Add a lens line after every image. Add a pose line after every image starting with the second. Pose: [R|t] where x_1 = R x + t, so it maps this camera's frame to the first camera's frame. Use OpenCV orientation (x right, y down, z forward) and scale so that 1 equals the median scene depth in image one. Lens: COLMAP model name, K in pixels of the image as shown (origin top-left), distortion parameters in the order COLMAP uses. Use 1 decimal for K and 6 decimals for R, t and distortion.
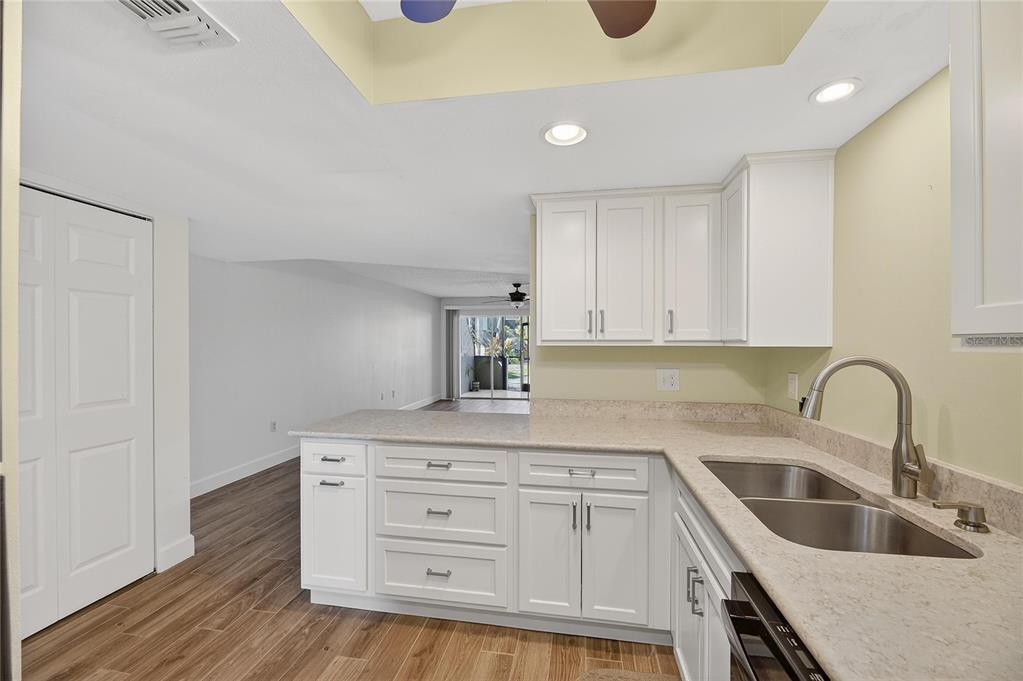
lens RADIAL K [[409.9, 0, 517.0], [0, 409.9, 344.9], [0, 0, 1]] dist [0.000706, -0.005547]
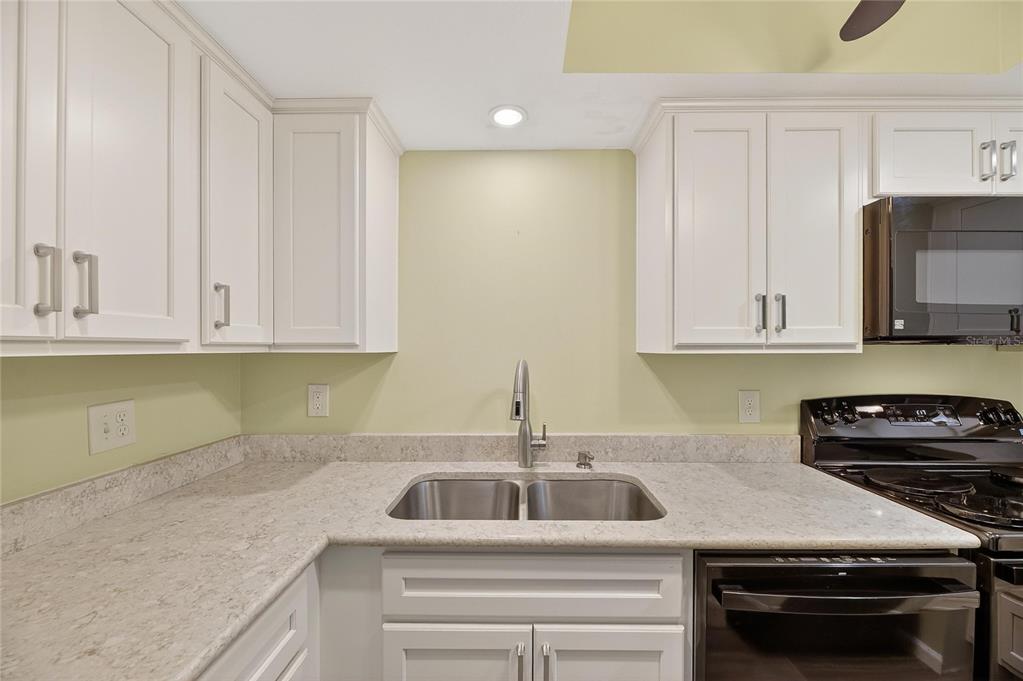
lens RADIAL K [[417.0, 0, 520.2], [0, 417.0, 347.9], [0, 0, 1]] dist [0.000180, -0.004472]
pose [[-0.135980, -0.001520, 0.990710, -0.197693], [0.005365, 0.999983, 0.002270, -0.003636], [-0.990697, 0.005624, -0.135970, 0.680896]]
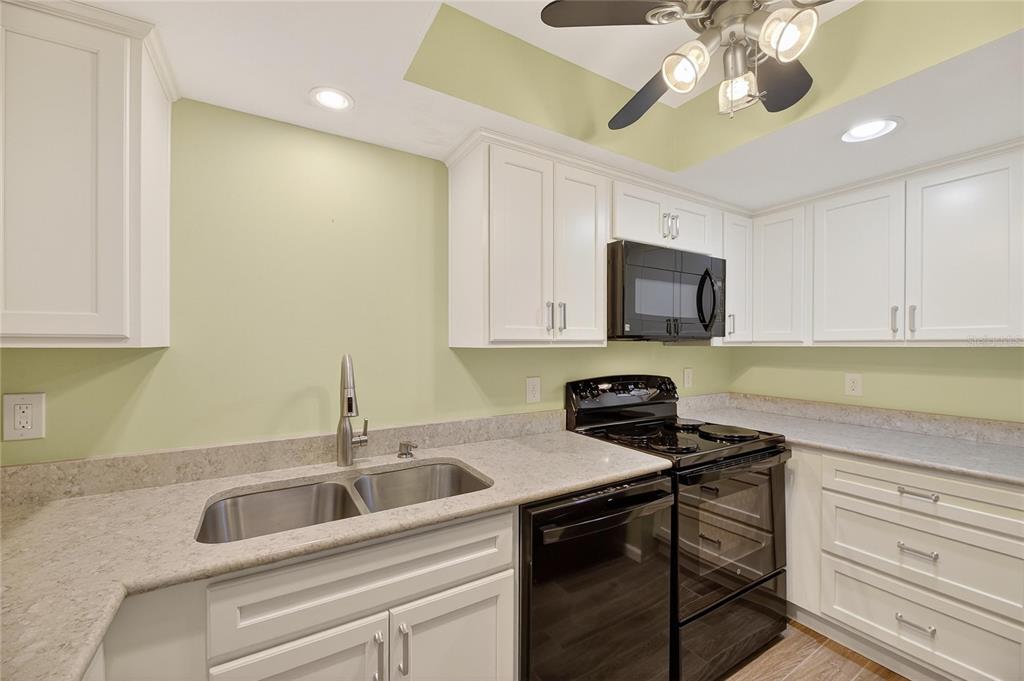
lens RADIAL K [[410.3, 0, 517.5], [0, 410.3, 344.9], [0, 0, 1]] dist [0.000706, -0.005547]
pose [[-0.645978, -0.006080, 0.763332, -0.194382], [0.000551, 0.999964, 0.008431, -0.003644], [-0.763356, 0.005867, -0.645952, 0.801041]]
